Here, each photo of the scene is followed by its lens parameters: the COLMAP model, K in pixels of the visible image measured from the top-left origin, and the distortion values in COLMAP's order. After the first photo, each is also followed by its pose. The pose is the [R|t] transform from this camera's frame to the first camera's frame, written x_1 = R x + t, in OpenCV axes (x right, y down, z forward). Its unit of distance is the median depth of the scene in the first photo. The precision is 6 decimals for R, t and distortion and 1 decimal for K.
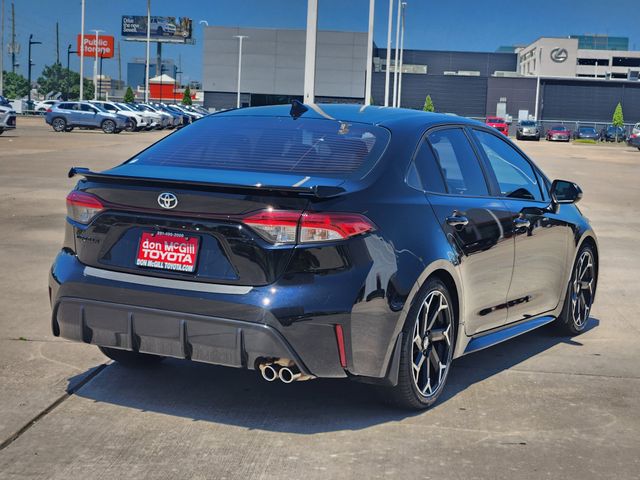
lens RADIAL K [[1122.3, 0, 321.7], [0, 1122.3, 240.0], [0, 0, 1]] dist [-0.053737, 0.000000]
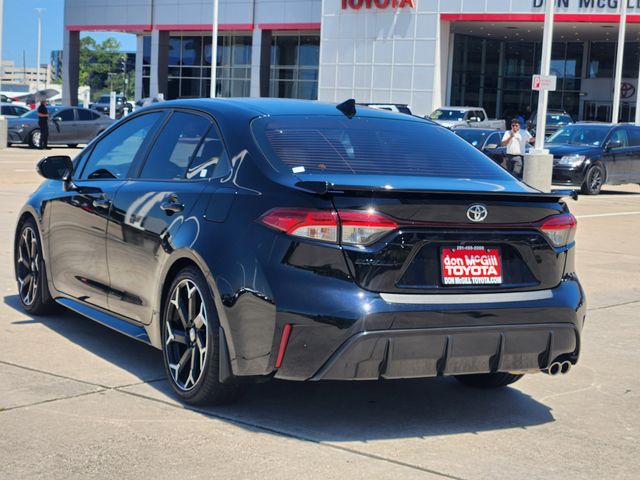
lens RADIAL K [[1122.3, 0, 321.5], [0, 1122.3, 239.7], [0, 0, 1]] dist [-0.053737, 0.000000]
pose [[0.553919, -0.089218, 0.827777, -1.001149], [0.049009, 0.996012, 0.074555, -0.089914], [-0.831127, -0.000729, 0.556082, 0.570959]]
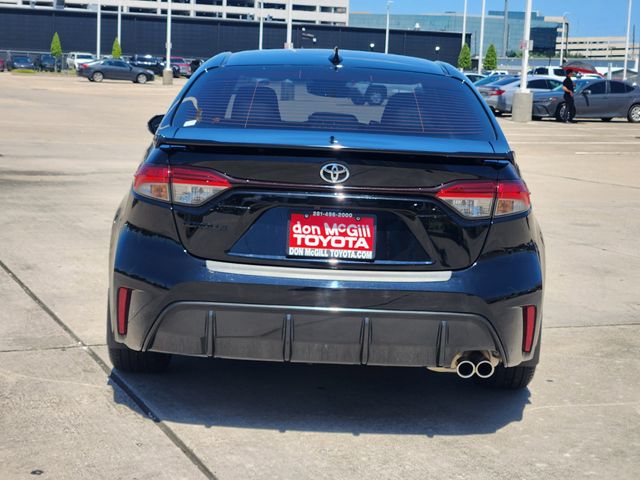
lens RADIAL K [[1122.3, 0, 316.3], [0, 1122.3, 241.0], [0, 0, 1]] dist [-0.053737, 0.000000]
pose [[0.888905, -0.070001, 0.452711, -0.514154], [0.040592, 0.996404, 0.074368, -0.046757], [-0.456289, -0.047729, 0.888551, 0.282592]]
